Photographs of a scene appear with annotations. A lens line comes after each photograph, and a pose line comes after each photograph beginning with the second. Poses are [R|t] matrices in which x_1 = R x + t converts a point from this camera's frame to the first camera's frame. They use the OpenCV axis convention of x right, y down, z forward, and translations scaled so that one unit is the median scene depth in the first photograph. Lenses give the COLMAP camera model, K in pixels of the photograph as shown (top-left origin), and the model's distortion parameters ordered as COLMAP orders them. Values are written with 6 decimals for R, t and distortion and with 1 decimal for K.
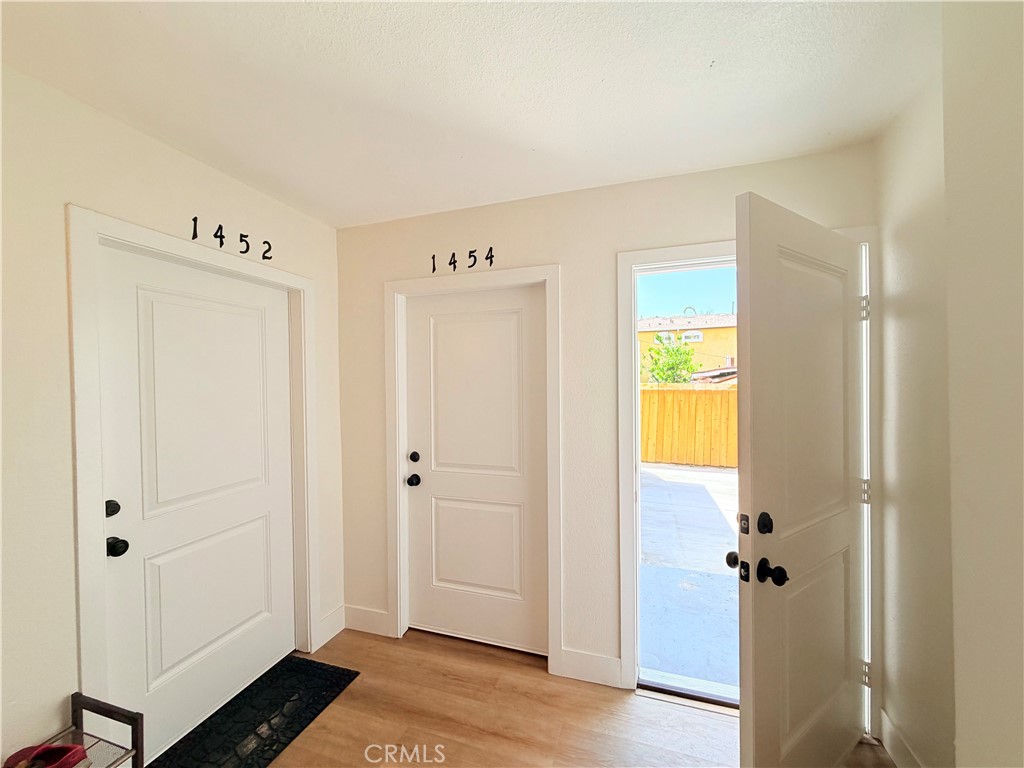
lens RADIAL K [[407.3, 0, 513.3], [0, 407.3, 386.1], [0, 0, 1]] dist [0.000214, -0.000623]
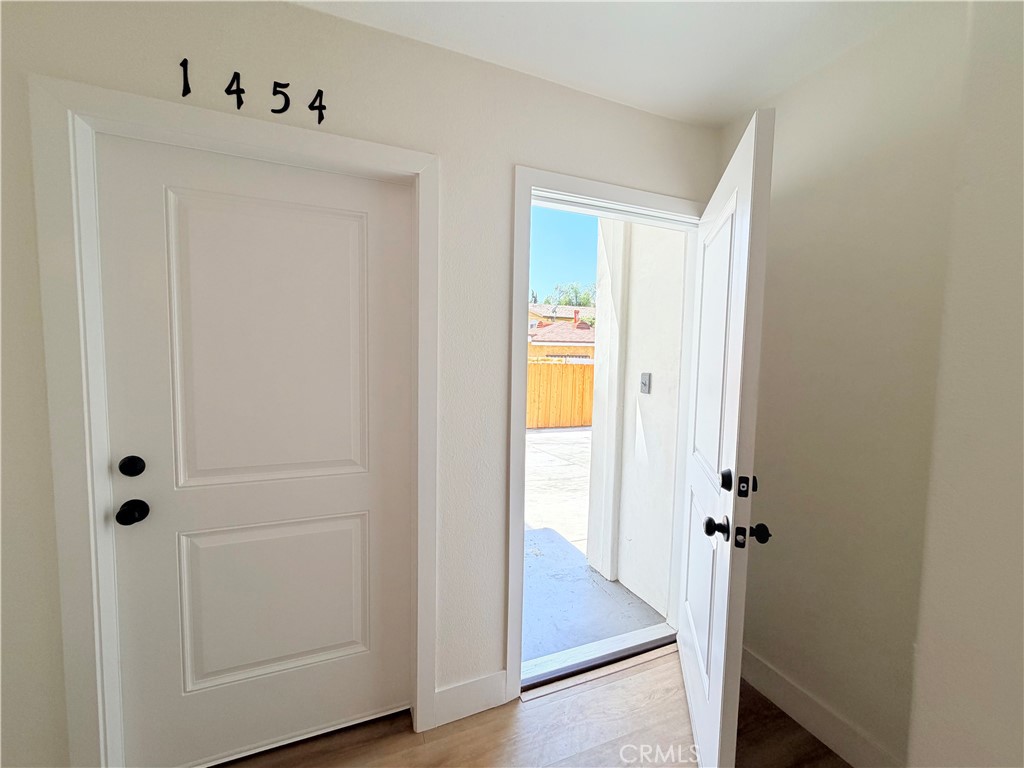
lens RADIAL K [[407.3, 0, 510.3], [0, 407.3, 384.0], [0, 0, 1]] dist [0.000214, -0.000623]
pose [[0.766925, -0.020341, 0.641414, -0.225893], [-0.022538, 0.998027, 0.058597, 0.036162], [-0.641341, -0.059396, 0.764954, 0.356024]]
